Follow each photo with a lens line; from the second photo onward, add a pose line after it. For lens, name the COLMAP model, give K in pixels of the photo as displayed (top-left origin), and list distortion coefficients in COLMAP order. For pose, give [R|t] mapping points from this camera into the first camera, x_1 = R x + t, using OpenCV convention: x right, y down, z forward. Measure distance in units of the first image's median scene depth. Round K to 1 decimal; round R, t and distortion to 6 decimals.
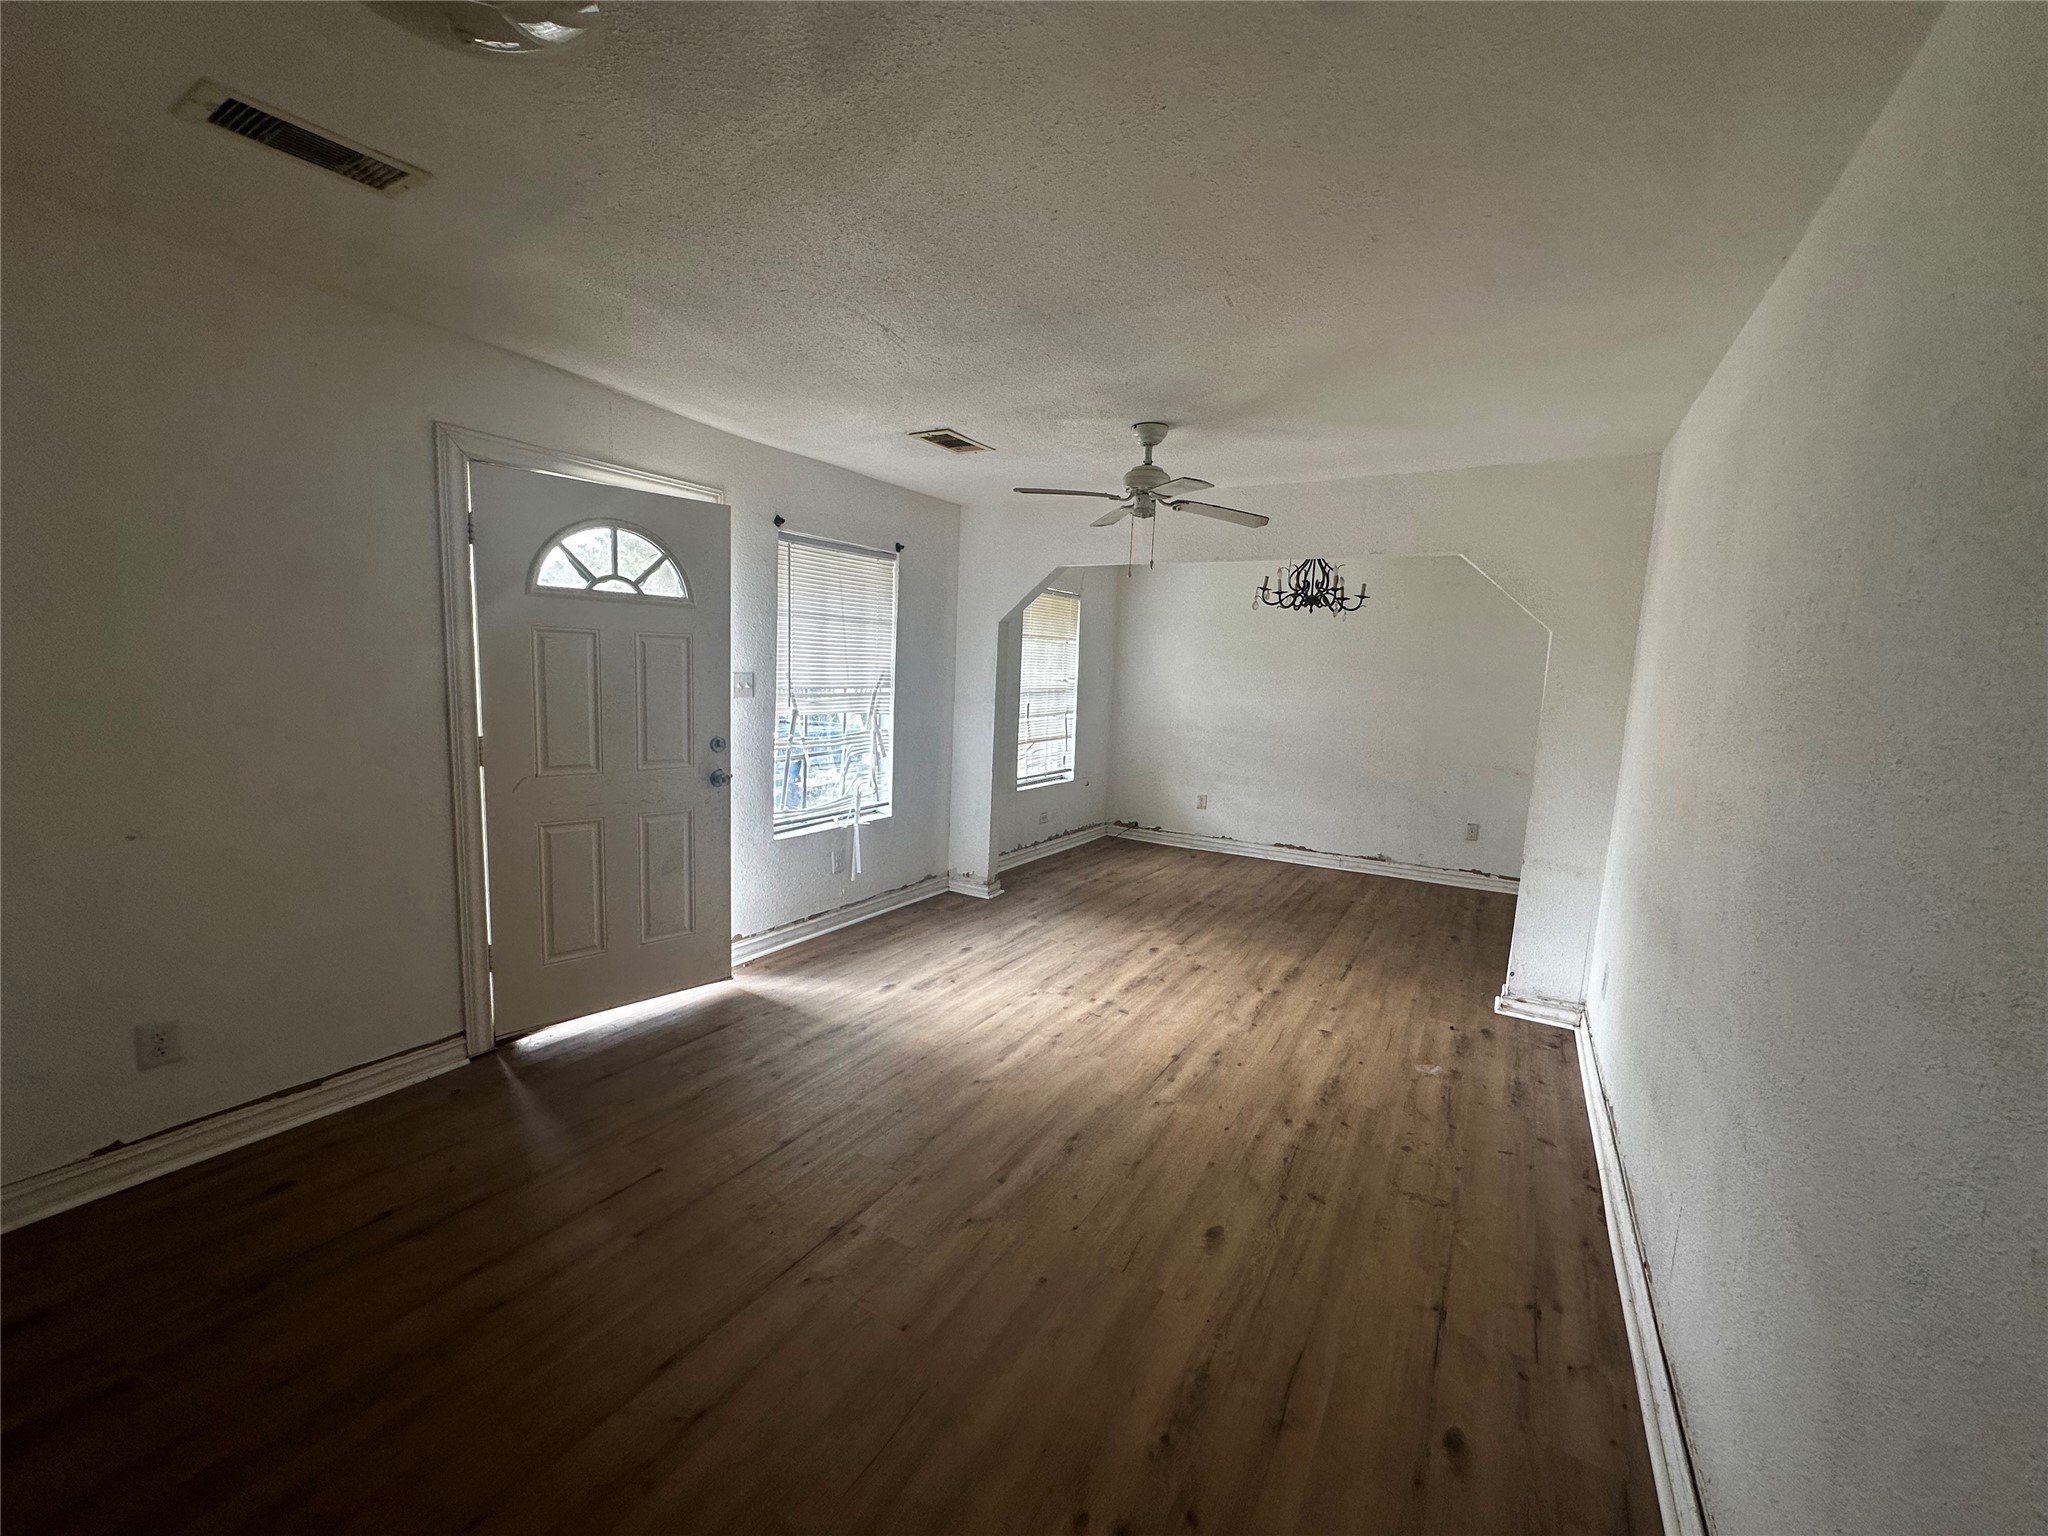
lens RADIAL K [[815.8, 0, 1022.8], [0, 815.8, 765.8], [0, 0, 1]] dist [-0.001242, -0.000151]
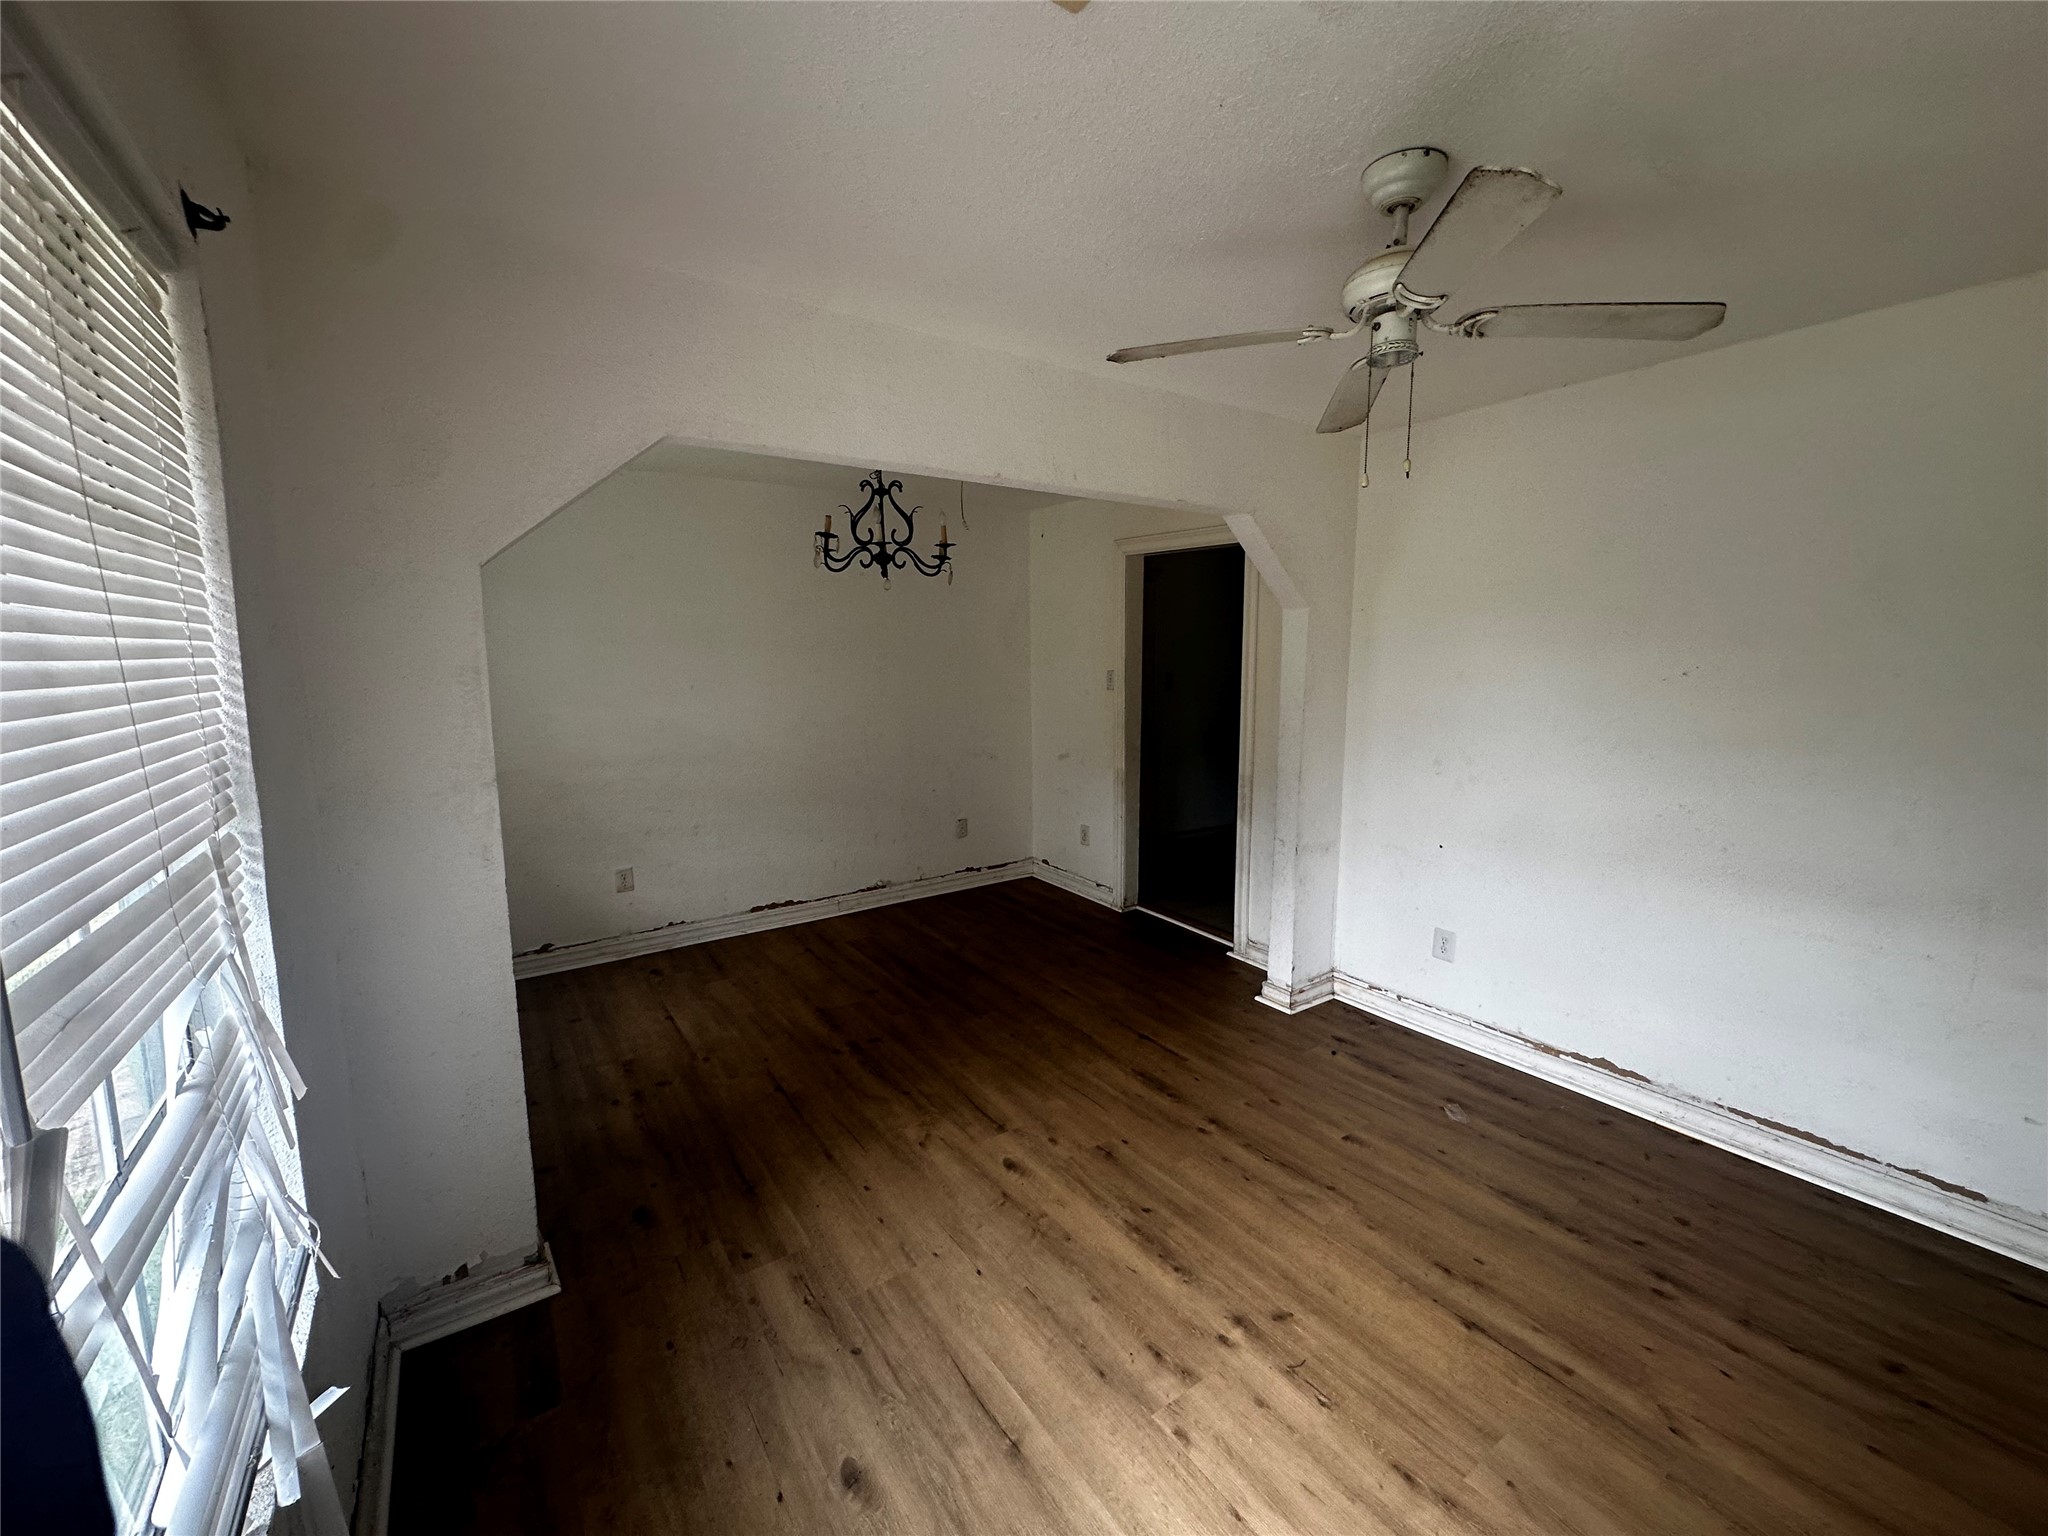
lens RADIAL K [[815.8, 0, 1027.5], [0, 815.8, 768.6], [0, 0, 1]] dist [-0.001242, -0.000151]
pose [[0.415651, -0.166170, 0.894216, -0.303360], [0.132418, 0.983749, 0.121257, -0.116782], [-0.899833, 0.068010, 0.430900, 0.741215]]
